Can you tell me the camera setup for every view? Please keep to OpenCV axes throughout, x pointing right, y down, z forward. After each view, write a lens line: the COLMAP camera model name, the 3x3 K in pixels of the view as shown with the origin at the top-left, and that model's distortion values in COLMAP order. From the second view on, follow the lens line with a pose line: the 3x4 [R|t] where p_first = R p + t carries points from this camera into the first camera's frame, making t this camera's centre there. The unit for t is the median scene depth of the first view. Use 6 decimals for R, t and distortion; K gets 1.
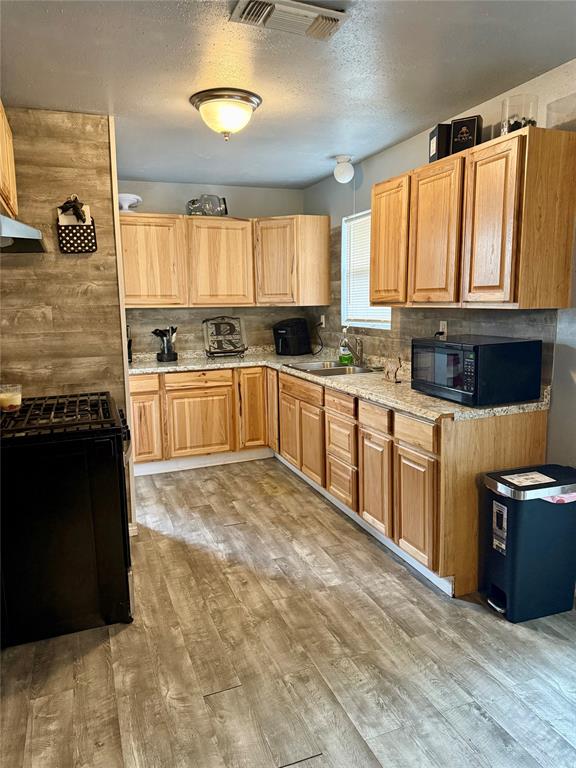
lens RADIAL K [[541.5, 0, 284.7], [0, 541.5, 385.5], [0, 0, 1]] dist [-0.012471, -0.008759]
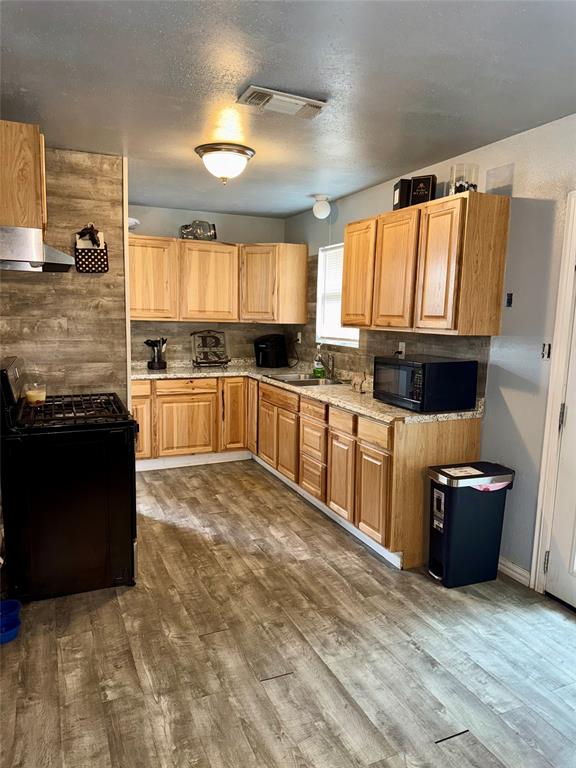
lens RADIAL K [[541.5, 0, 289.6], [0, 541.5, 384.7], [0, 0, 1]] dist [-0.012471, -0.008759]
pose [[0.997744, 0.030734, 0.059693, -0.022532], [-0.029116, 0.999190, -0.027776, 0.015855], [-0.060499, 0.025975, 0.997830, -0.188852]]
